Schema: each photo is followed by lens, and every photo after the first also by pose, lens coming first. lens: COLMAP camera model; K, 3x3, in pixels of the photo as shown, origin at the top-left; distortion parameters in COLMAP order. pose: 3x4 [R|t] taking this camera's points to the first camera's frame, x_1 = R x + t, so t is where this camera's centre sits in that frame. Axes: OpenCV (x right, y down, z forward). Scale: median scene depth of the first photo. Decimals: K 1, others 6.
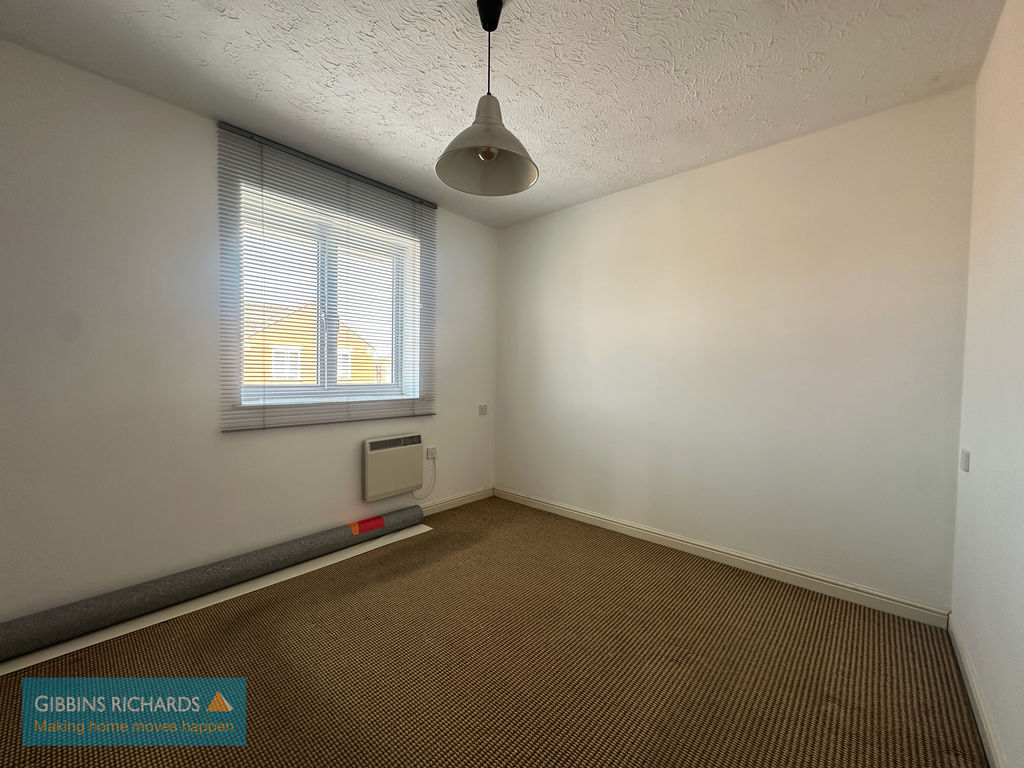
lens RADIAL K [[407.2, 0, 512.0], [0, 407.2, 380.5], [0, 0, 1]] dist [-0.005820, 0.000932]
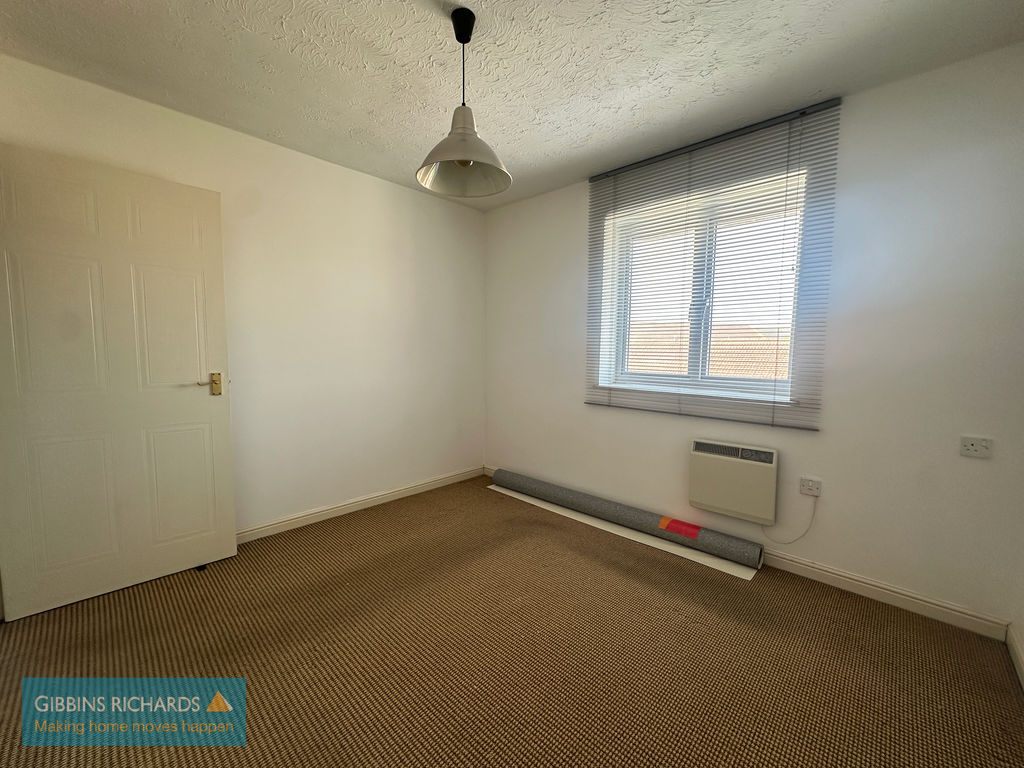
lens RADIAL K [[407.2, 0, 512.1], [0, 407.2, 382.5], [0, 0, 1]] dist [-0.005820, 0.000932]
pose [[-0.028327, 0.067128, -0.997342, 0.537035], [-0.036568, 0.997005, 0.068144, -0.023577], [0.998930, 0.038402, -0.025787, 0.601029]]
